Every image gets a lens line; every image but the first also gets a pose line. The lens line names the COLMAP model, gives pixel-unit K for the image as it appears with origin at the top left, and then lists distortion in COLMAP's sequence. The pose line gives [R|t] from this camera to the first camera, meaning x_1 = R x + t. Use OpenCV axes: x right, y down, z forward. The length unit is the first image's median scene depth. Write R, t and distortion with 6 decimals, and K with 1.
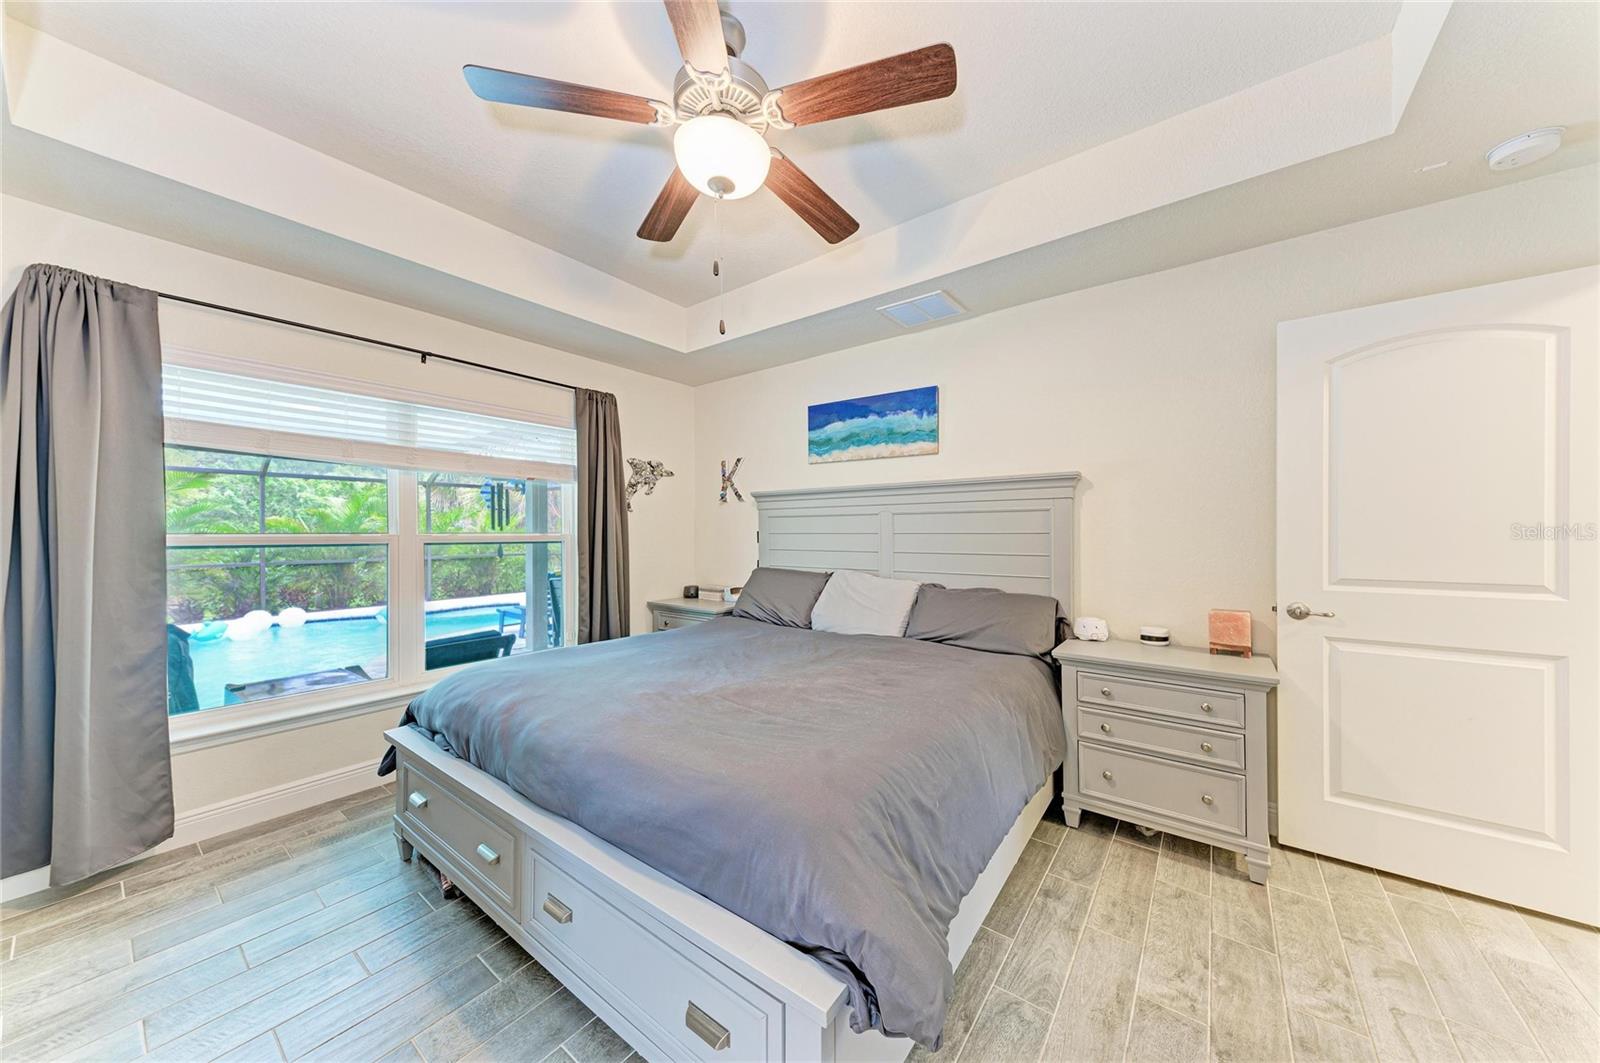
lens RADIAL K [[538.9, 0, 802.1], [0, 538.9, 533.1], [0, 0, 1]] dist [0.016394, -0.002917]
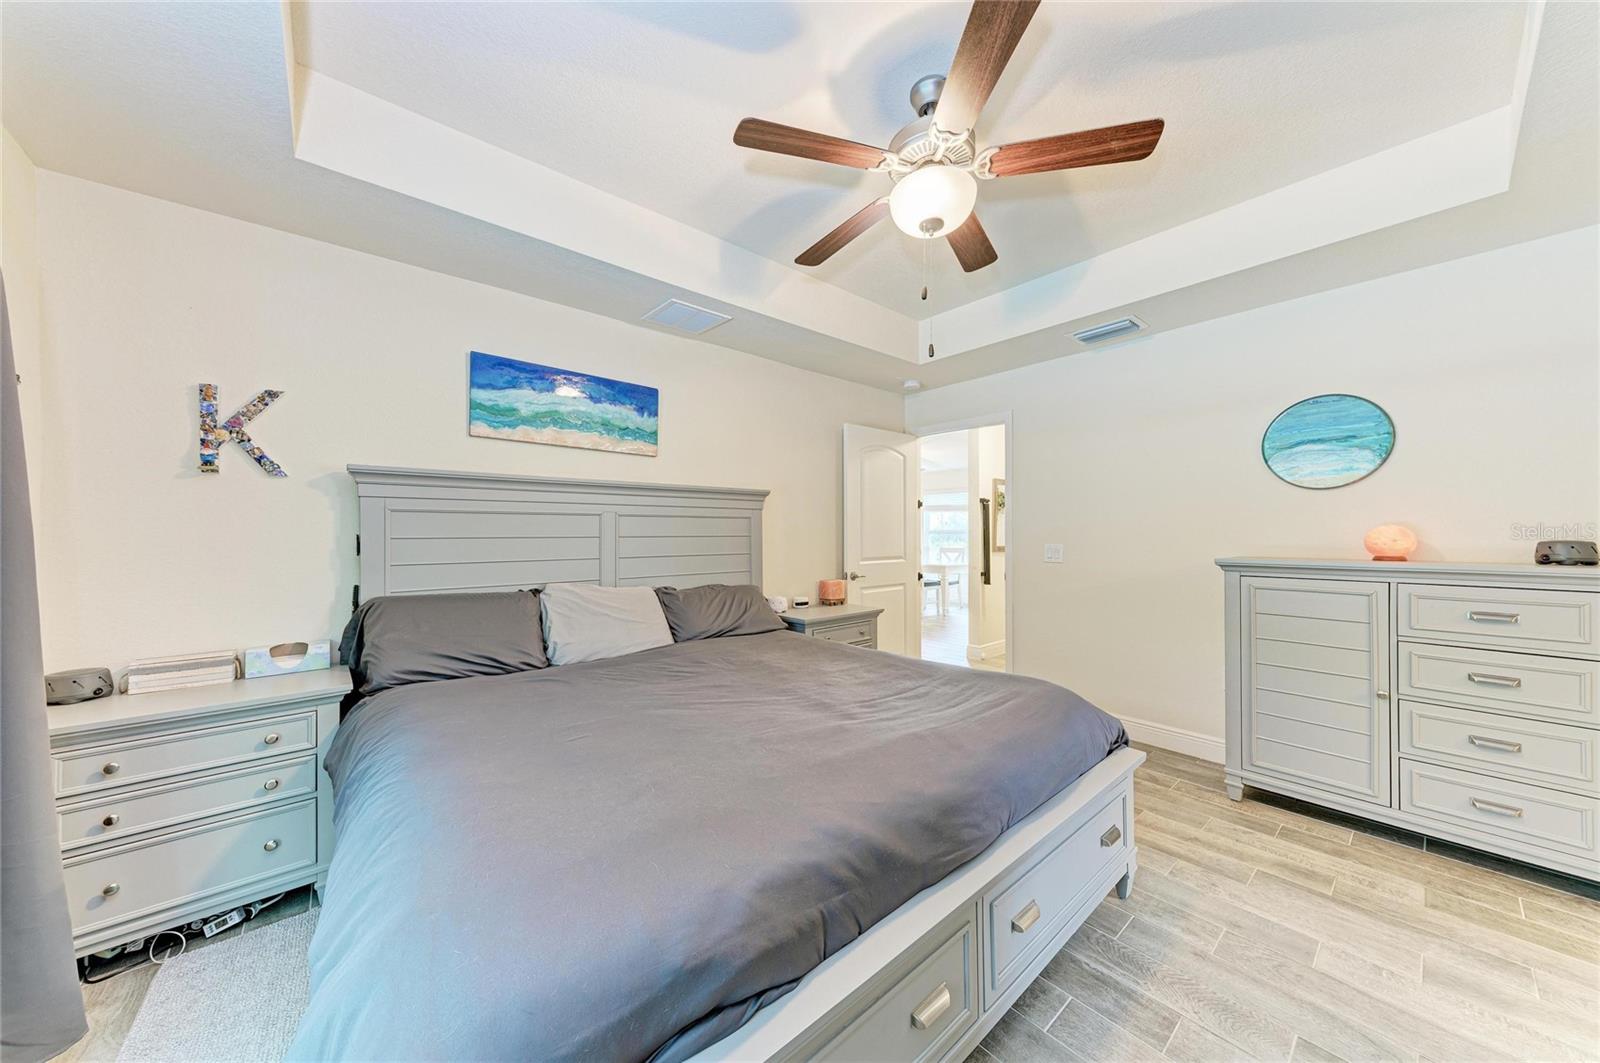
lens RADIAL K [[538.9, 0, 800.3], [0, 538.9, 531.4], [0, 0, 1]] dist [0.016394, -0.002917]
pose [[0.210496, 0.007195, 0.977568, -0.642708], [0.007256, 0.999934, -0.008922, 0.002006], [-0.977568, 0.008971, 0.210430, 0.508776]]
